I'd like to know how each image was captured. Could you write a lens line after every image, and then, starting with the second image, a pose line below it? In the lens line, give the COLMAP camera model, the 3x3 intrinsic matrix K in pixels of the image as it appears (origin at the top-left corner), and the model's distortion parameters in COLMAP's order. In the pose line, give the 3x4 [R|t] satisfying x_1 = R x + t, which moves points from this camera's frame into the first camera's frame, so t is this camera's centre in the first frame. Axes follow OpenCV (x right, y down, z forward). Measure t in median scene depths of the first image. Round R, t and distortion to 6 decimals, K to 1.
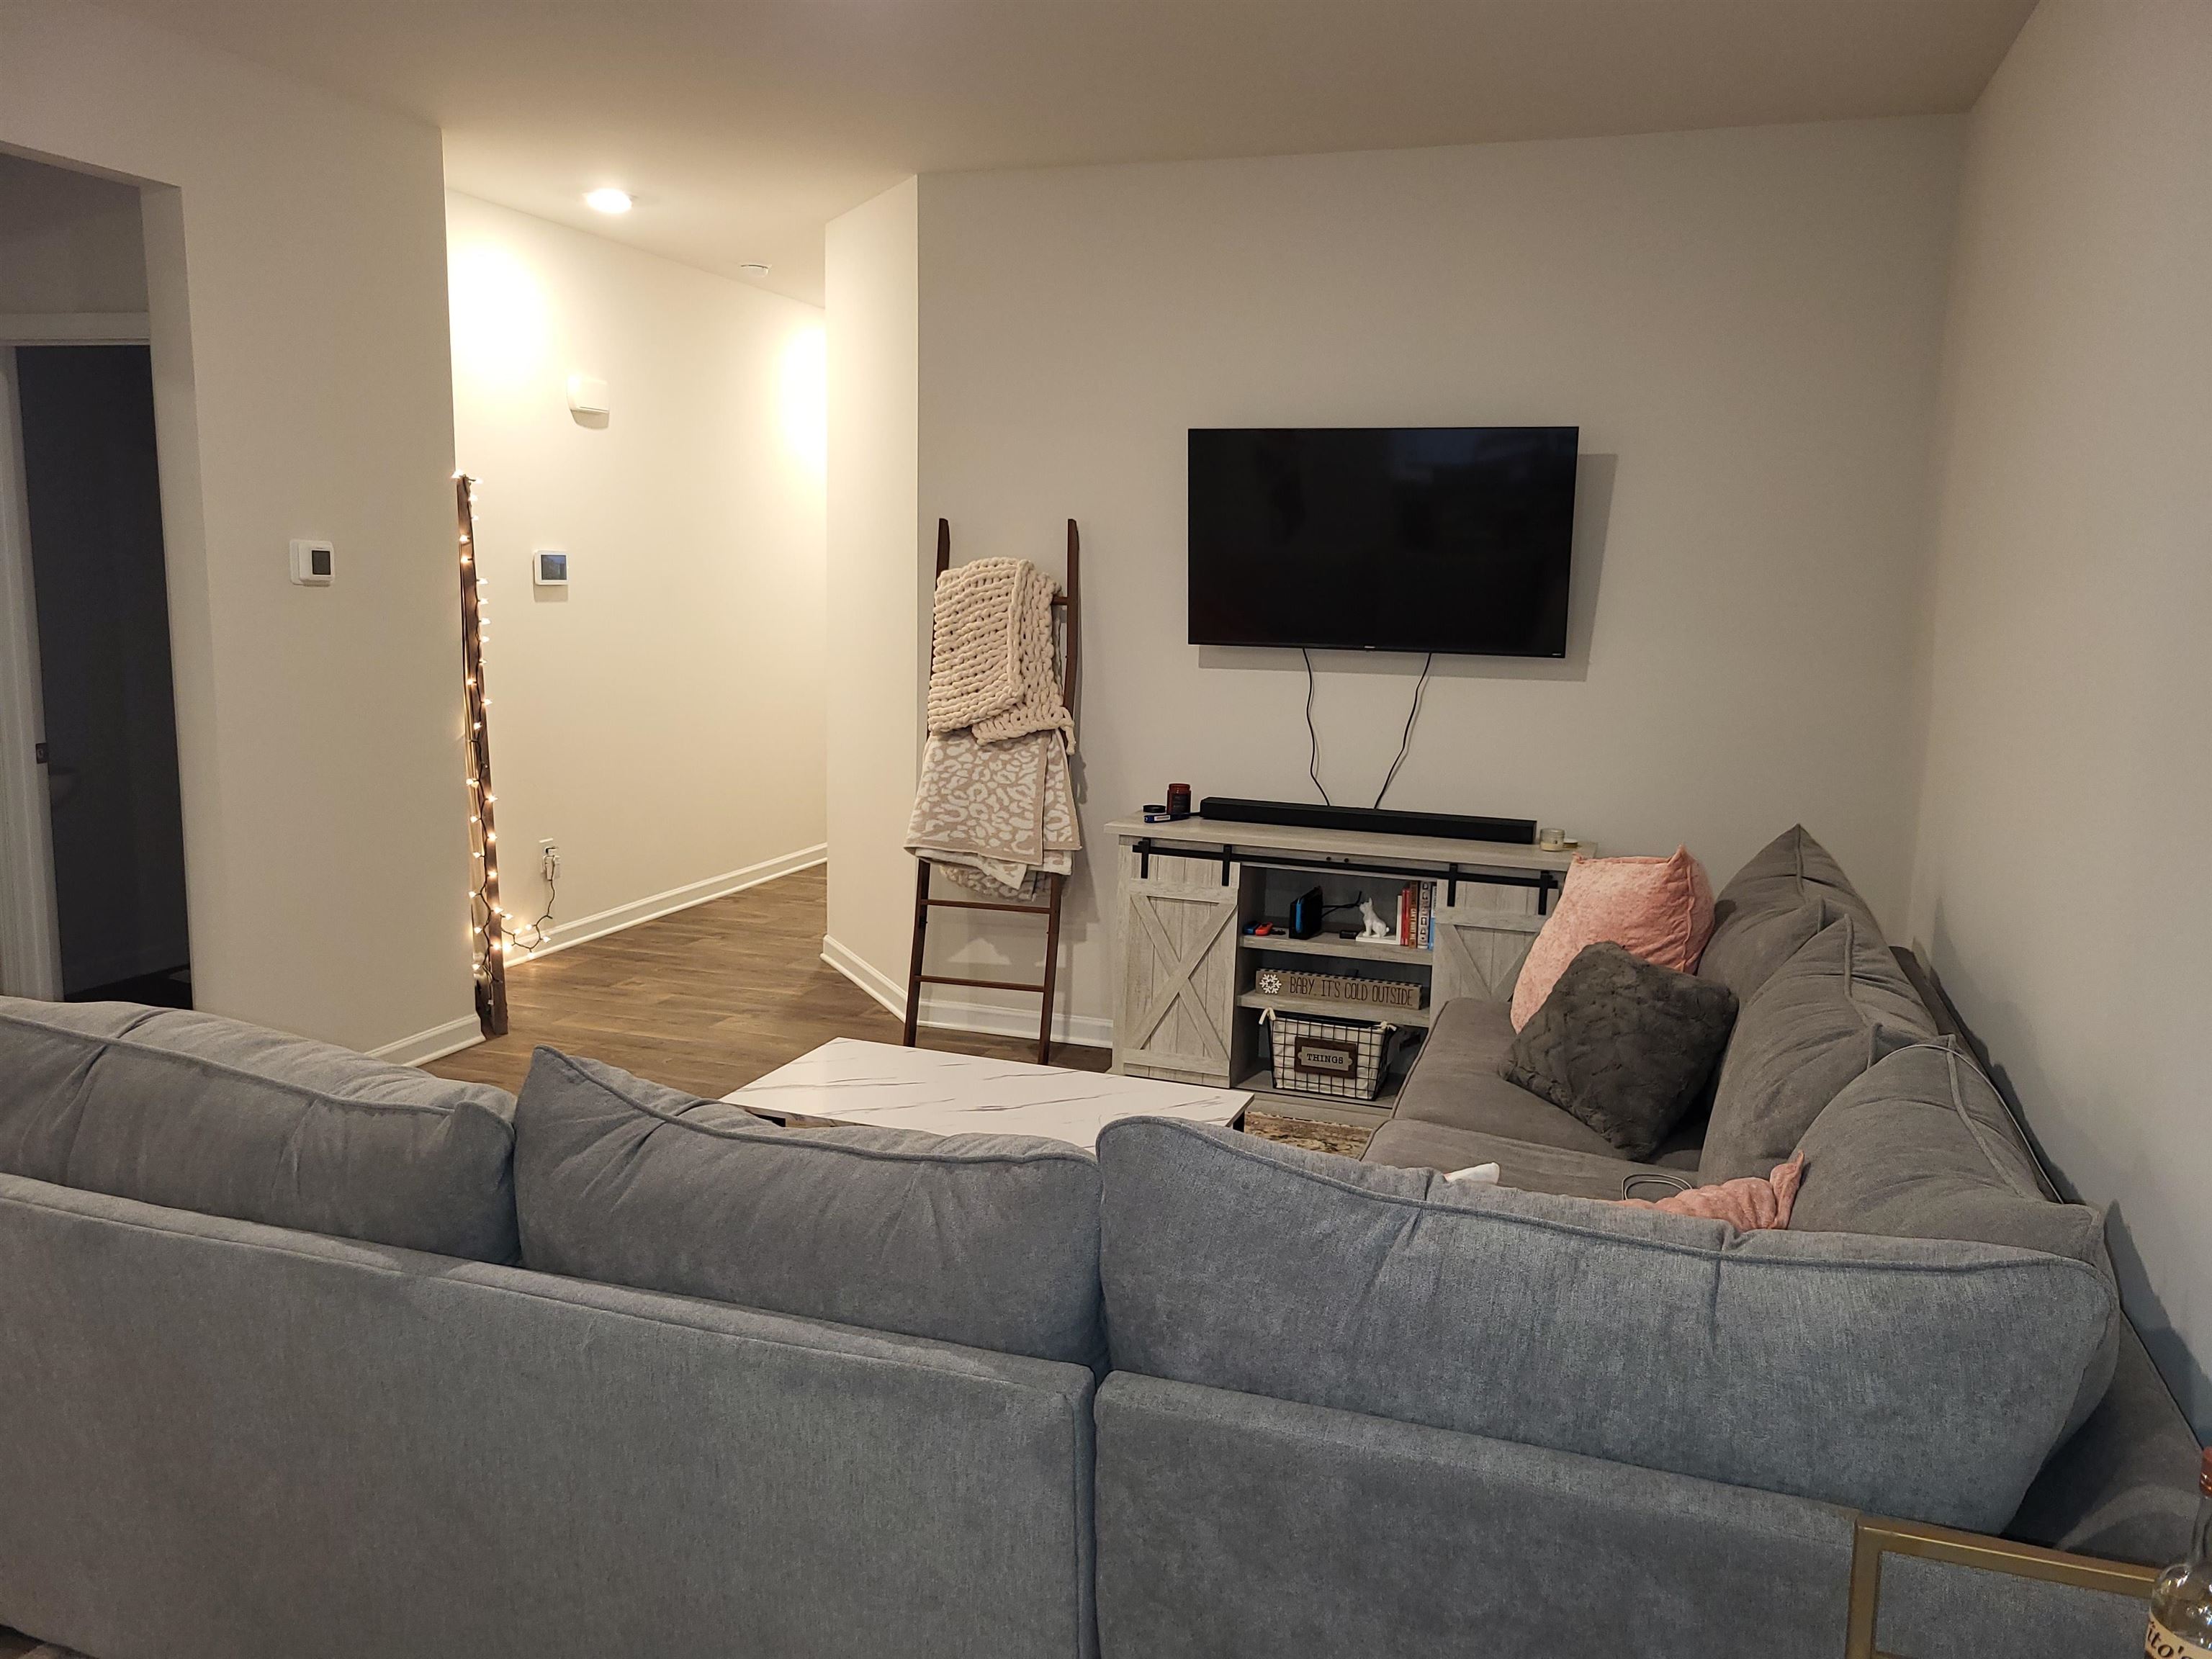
lens RADIAL K [[1675.2, 0, 1106.0], [0, 1675.2, 829.5], [0, 0, 1]] dist [0.001980, 0.000391]
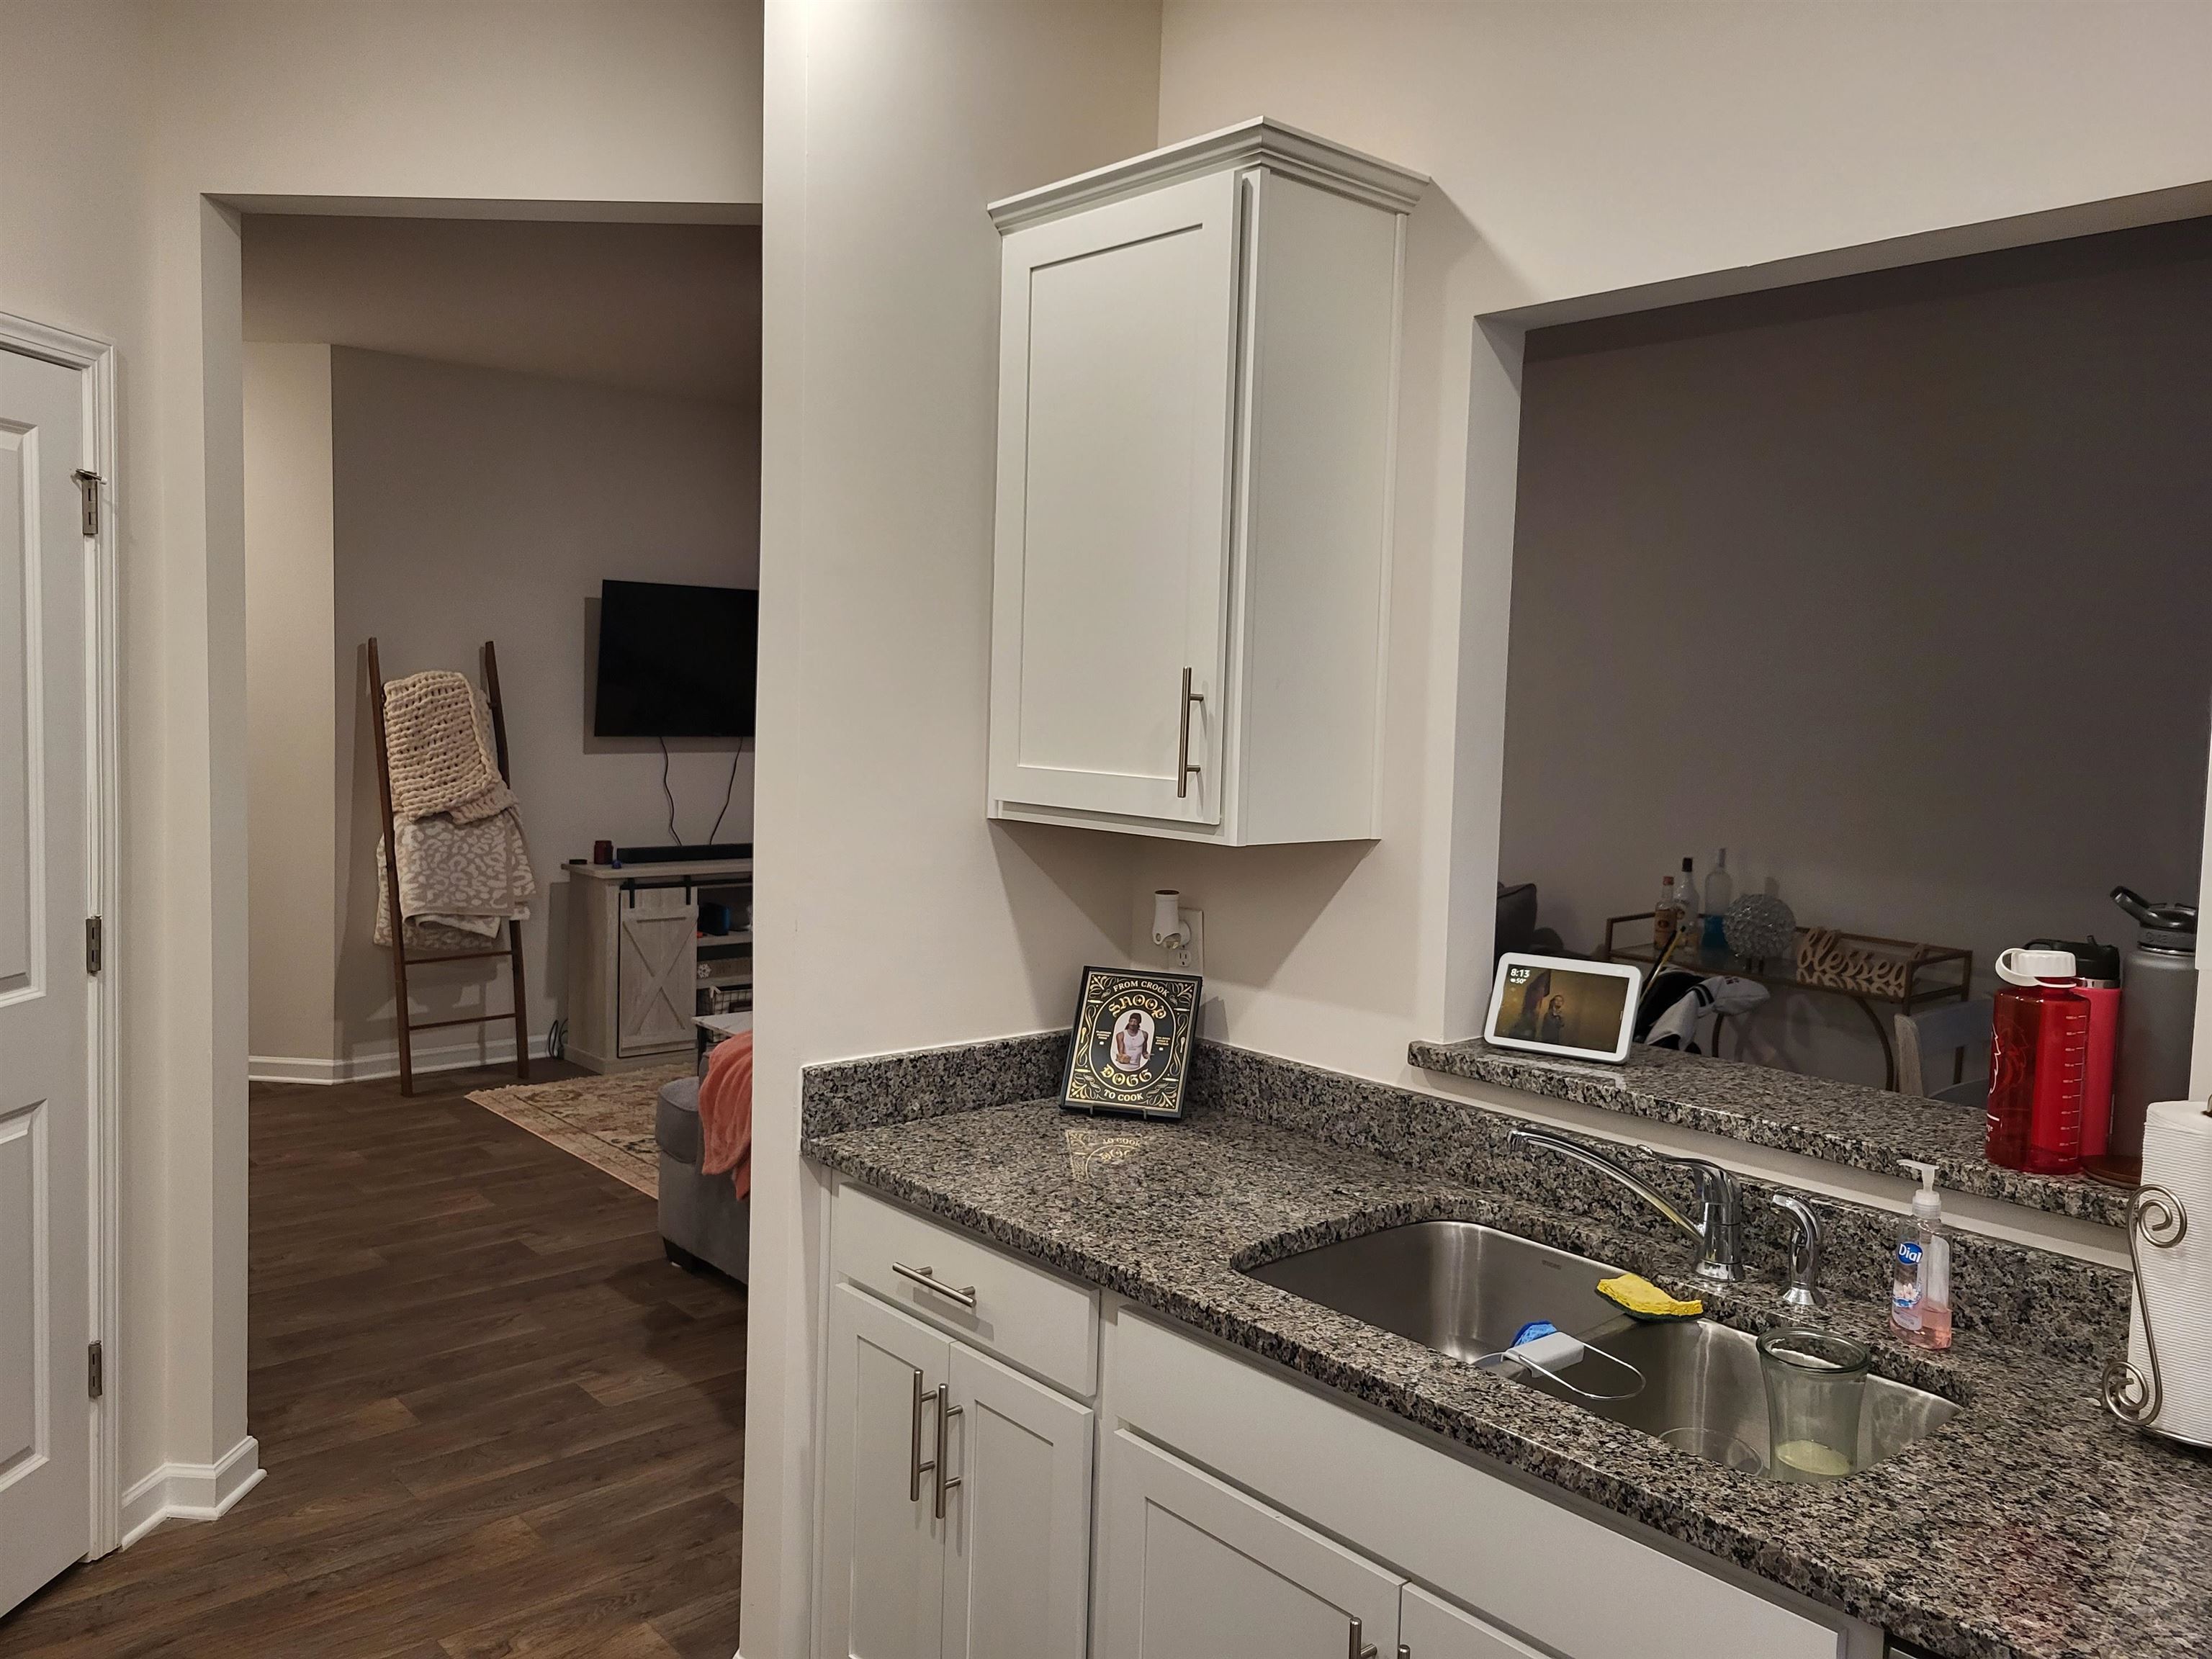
lens RADIAL K [[1675.2, 0, 1106.0], [0, 1675.2, 829.5], [0, 0, 1]] dist [0.001980, 0.000391]
pose [[0.499640, -0.082045, 0.862339, -0.895602], [0.119923, 0.992470, 0.024942, -0.020585], [-0.857892, 0.090952, 0.505717, -0.023788]]
